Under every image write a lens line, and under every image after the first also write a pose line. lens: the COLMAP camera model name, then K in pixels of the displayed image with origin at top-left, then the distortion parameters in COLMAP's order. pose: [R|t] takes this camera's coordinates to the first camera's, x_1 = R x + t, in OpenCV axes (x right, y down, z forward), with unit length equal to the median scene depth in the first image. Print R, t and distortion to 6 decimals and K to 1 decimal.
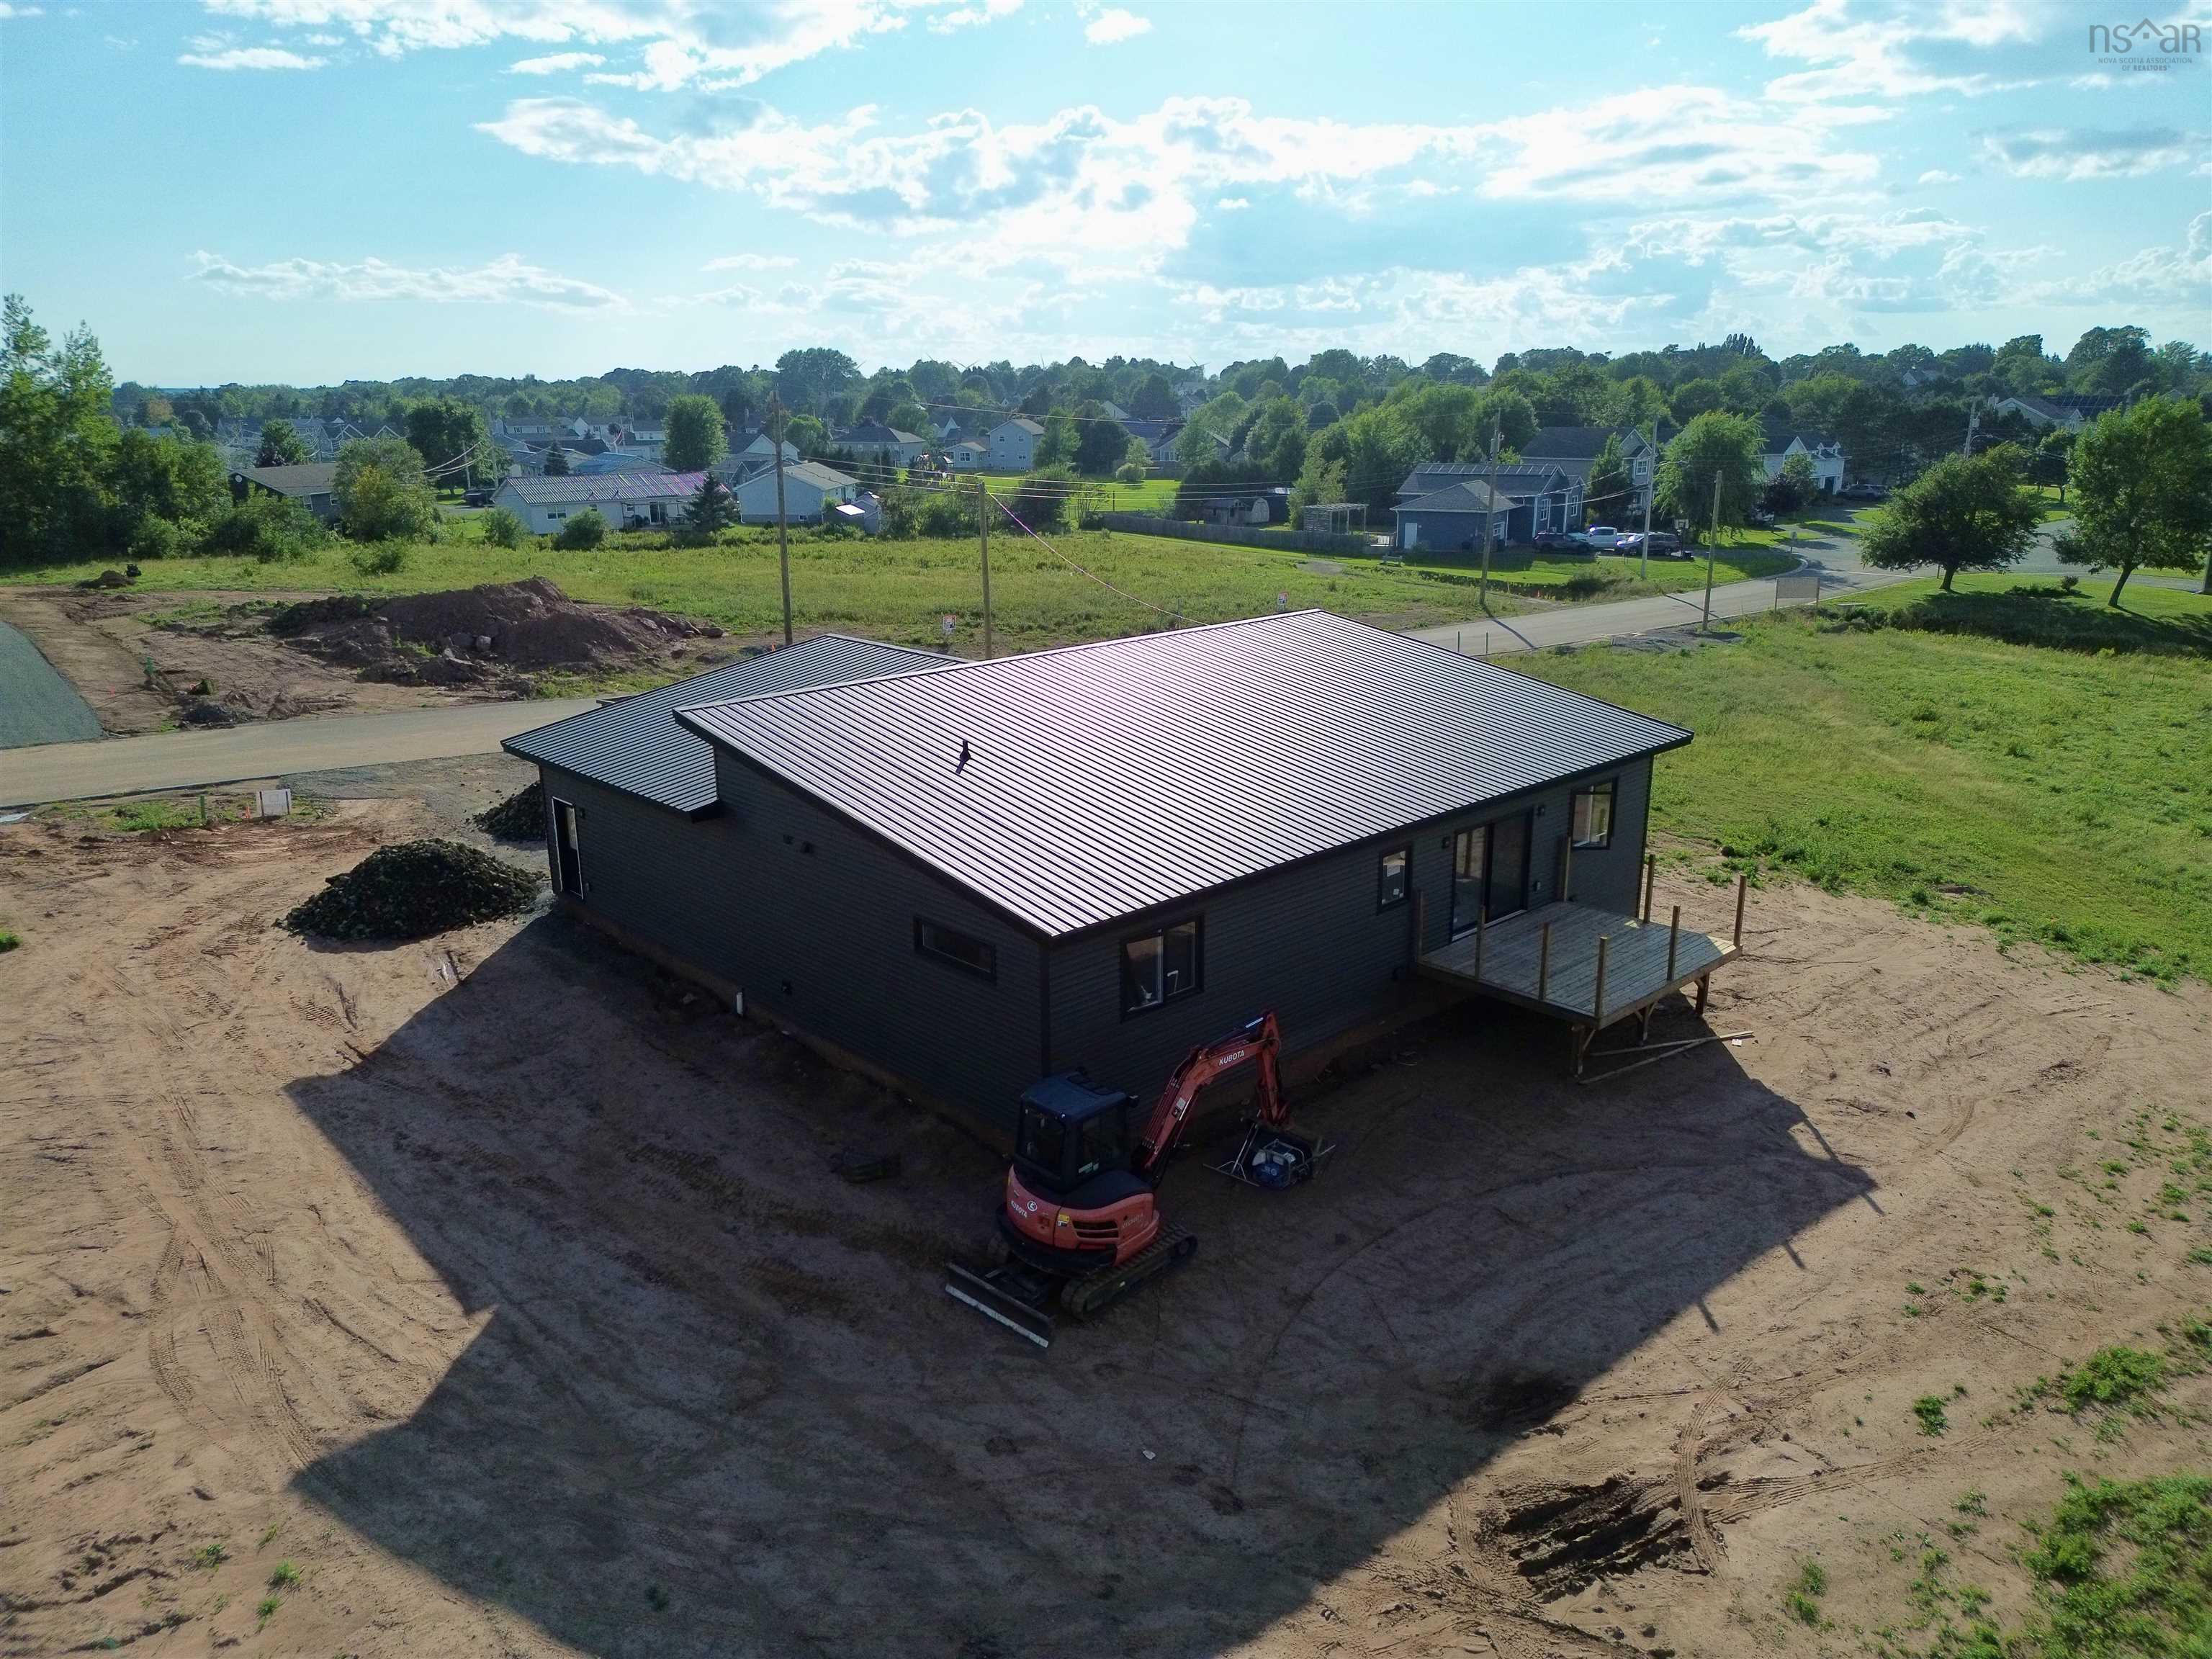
lens RADIAL K [[1547.6, 0, 1105.0], [0, 1547.6, 830.4], [0, 0, 1]] dist [0.067779, -0.067463]
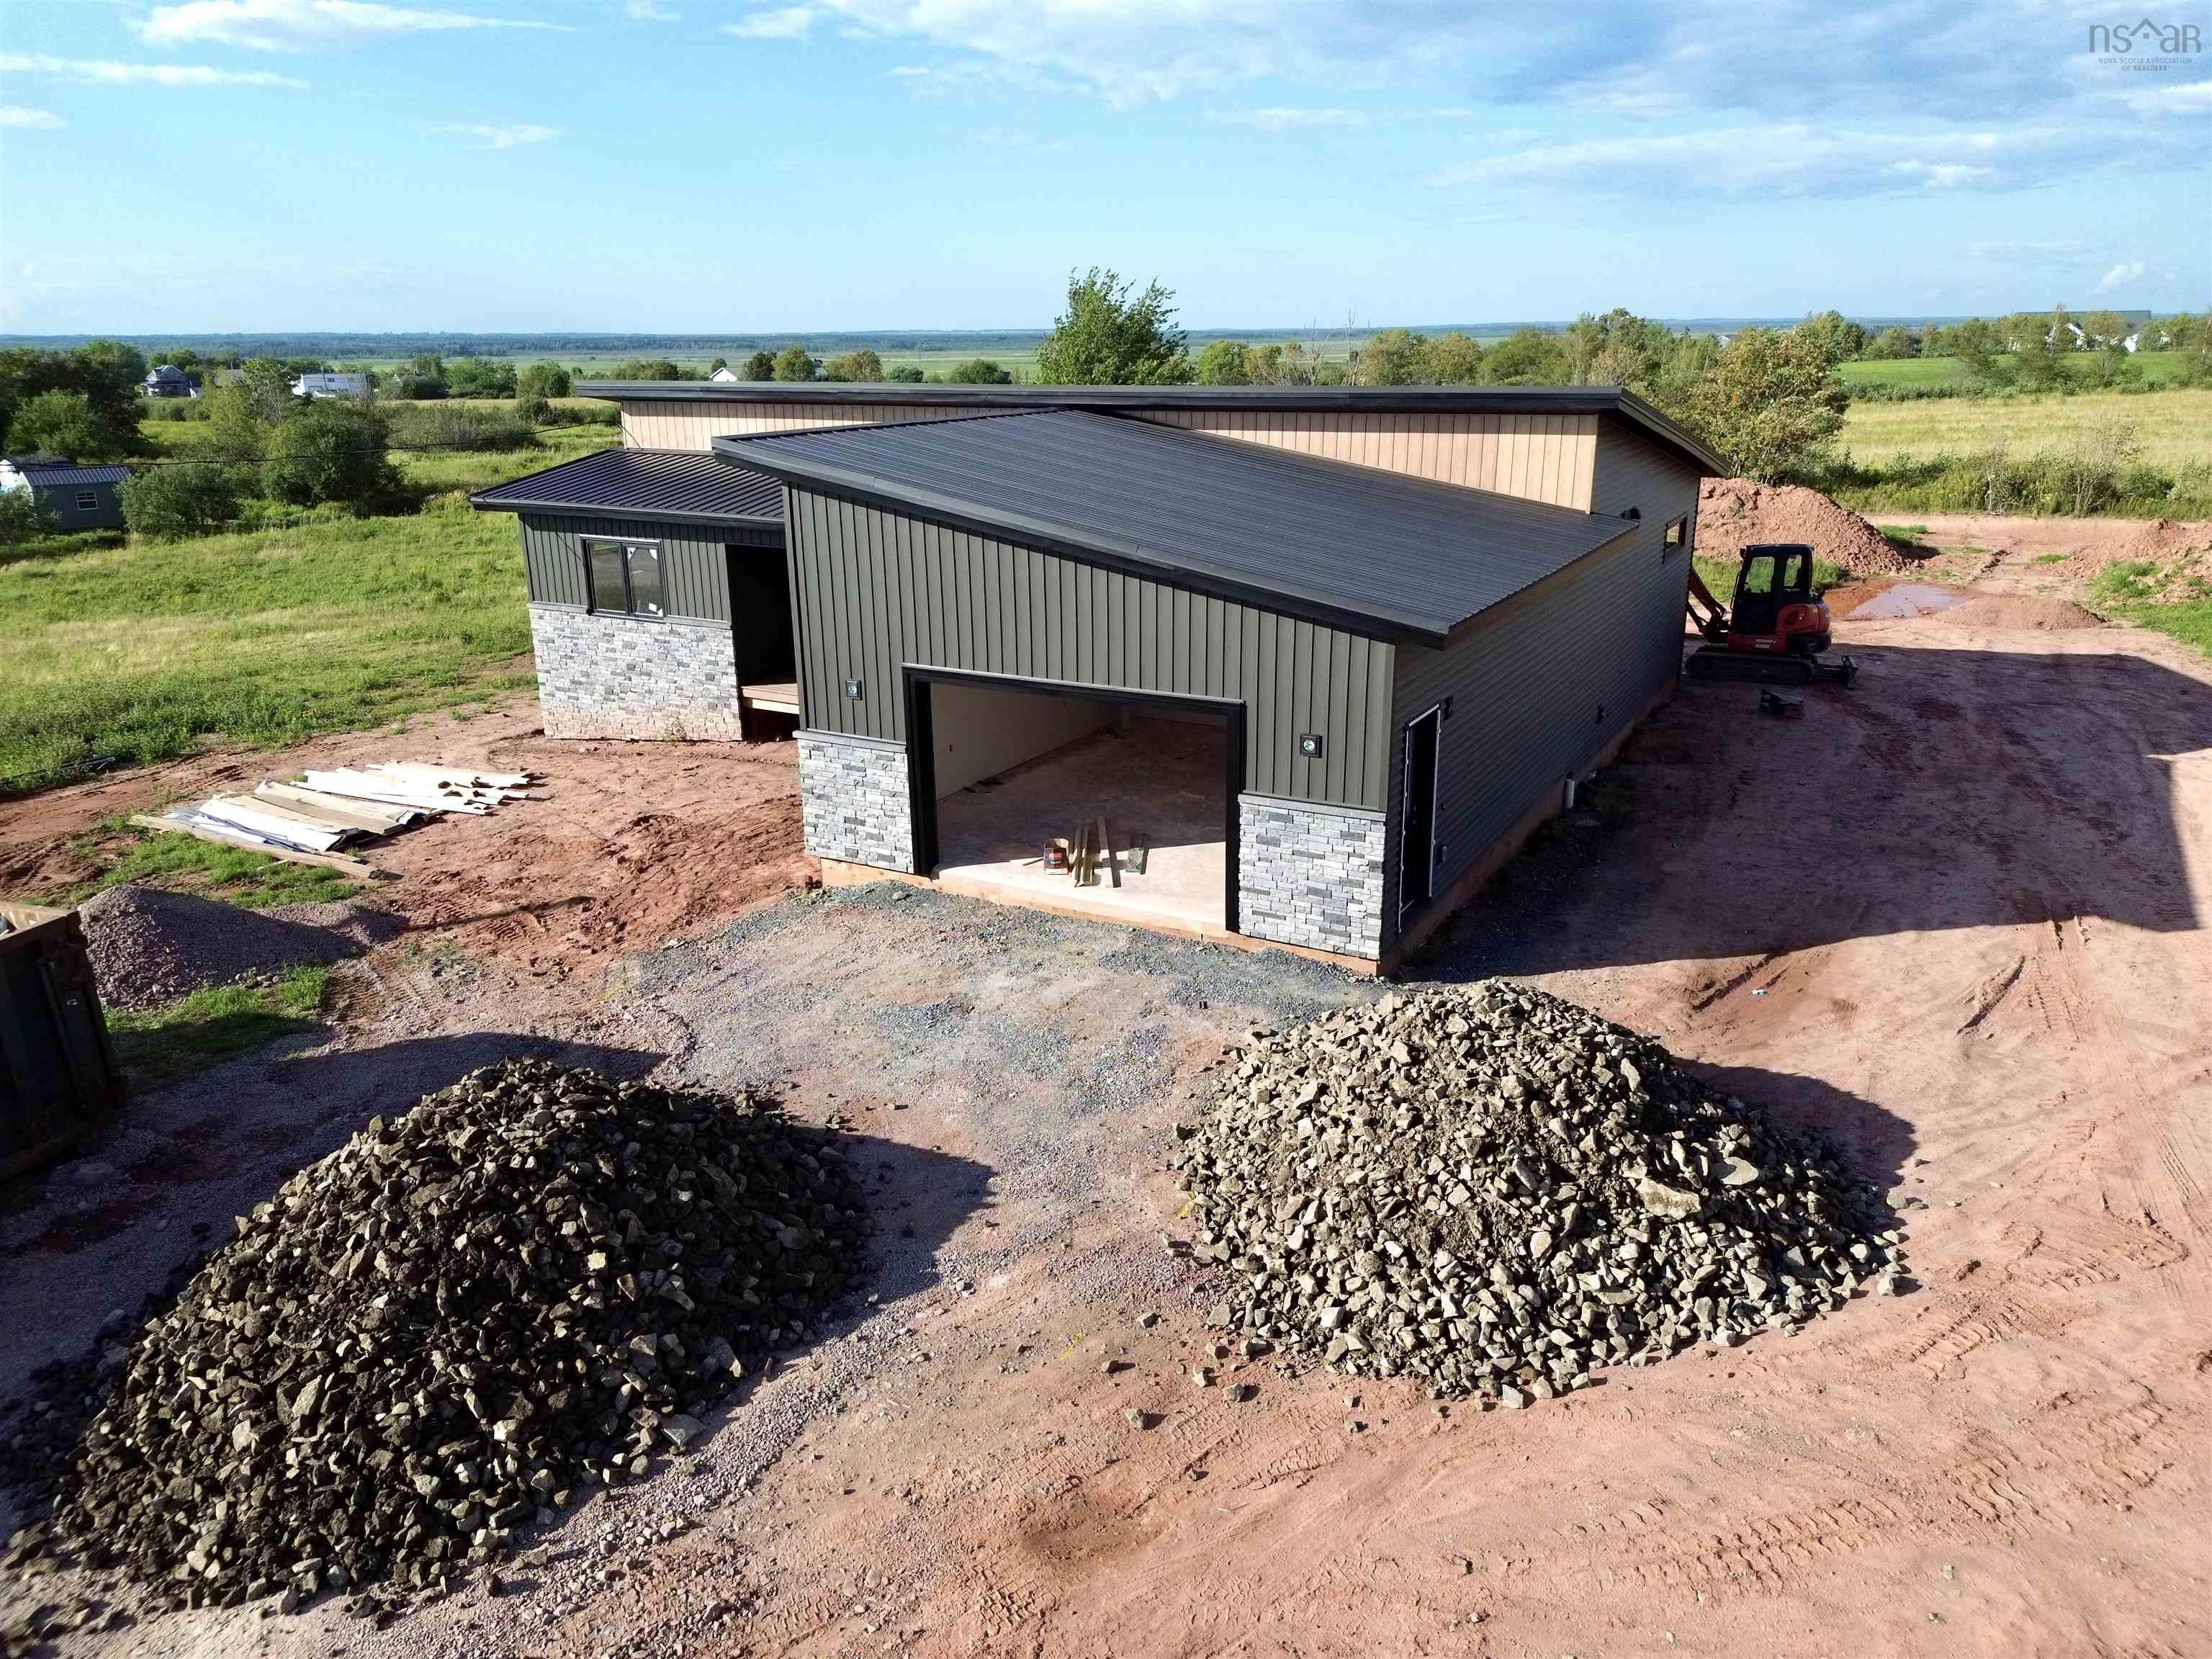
lens RADIAL K [[1547.6, 0, 1112.8], [0, 1547.6, 831.3], [0, 0, 1]] dist [0.067779, -0.067463]
pose [[-0.312653, -0.273554, 0.909624, -1.014116], [0.275215, 0.890467, 0.362389, -0.244672], [-0.909123, 0.363644, -0.203122, 1.611375]]
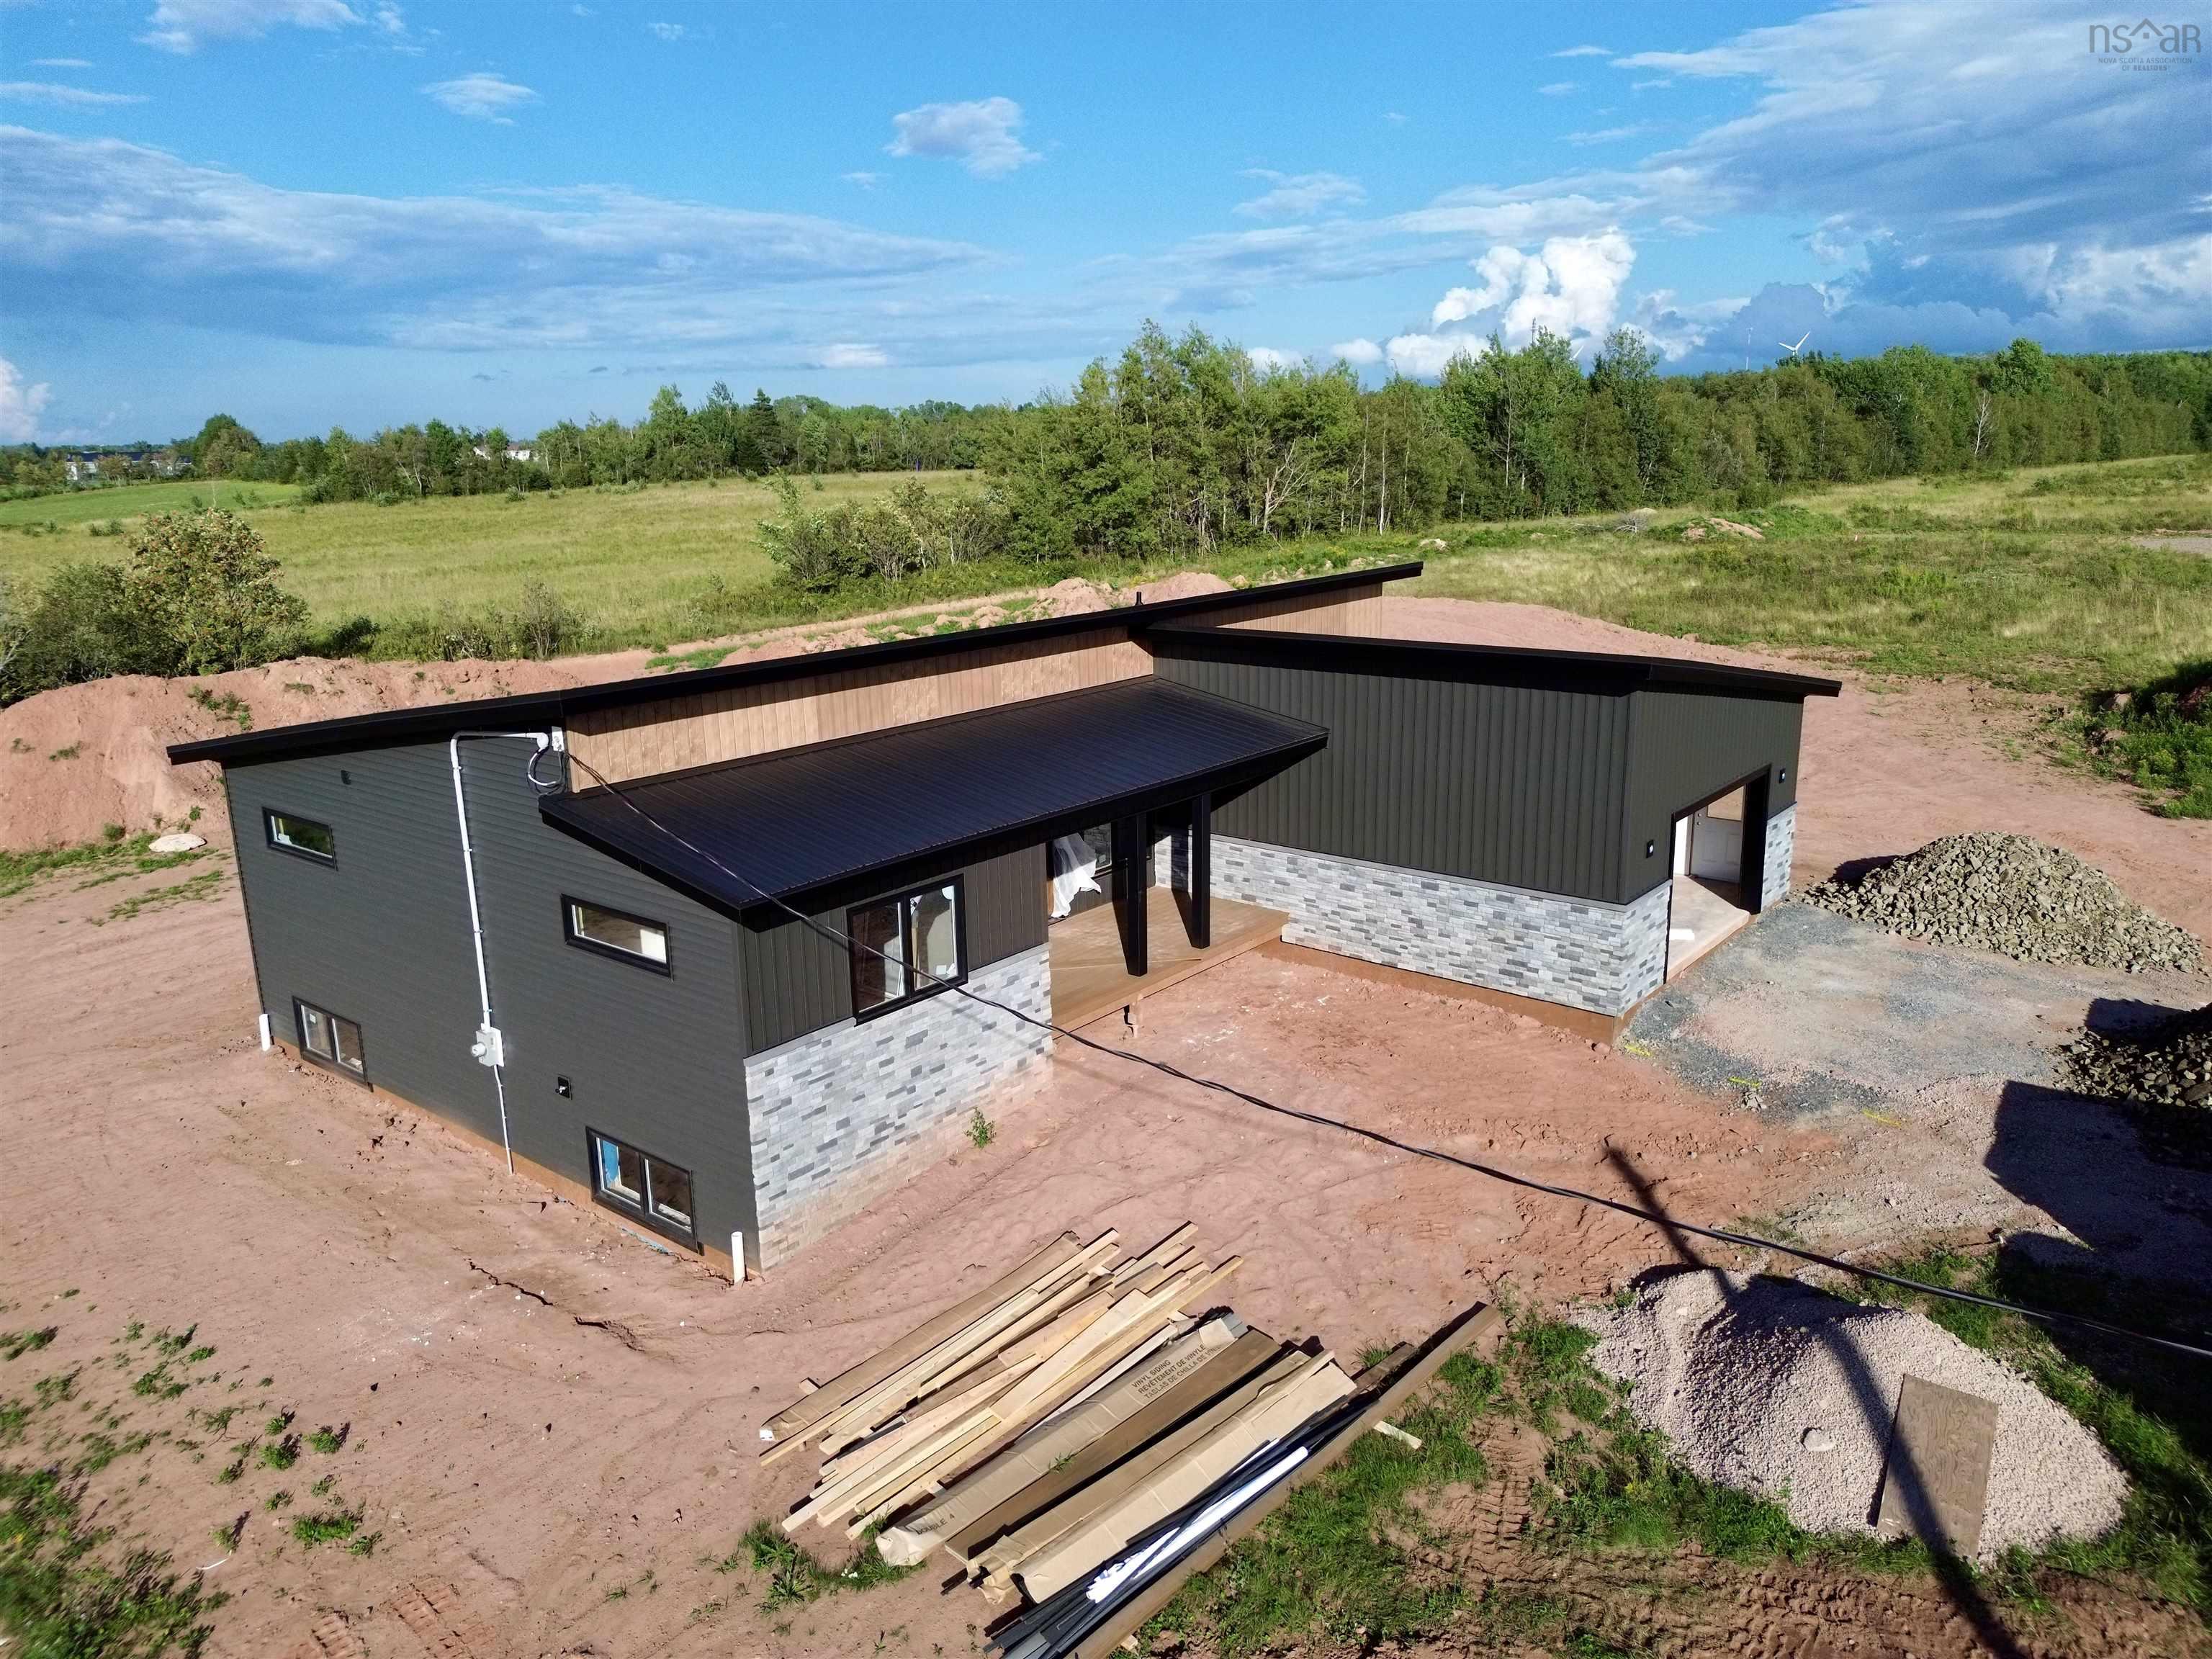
lens RADIAL K [[1547.6, 0, 1100.4], [0, 1547.6, 822.9], [0, 0, 1]] dist [0.067779, -0.067463]
pose [[-0.990717, 0.062746, -0.120590, 0.082785], [-0.006121, 0.865608, 0.500685, -0.507208], [0.135800, 0.496776, -0.857189, 2.221863]]
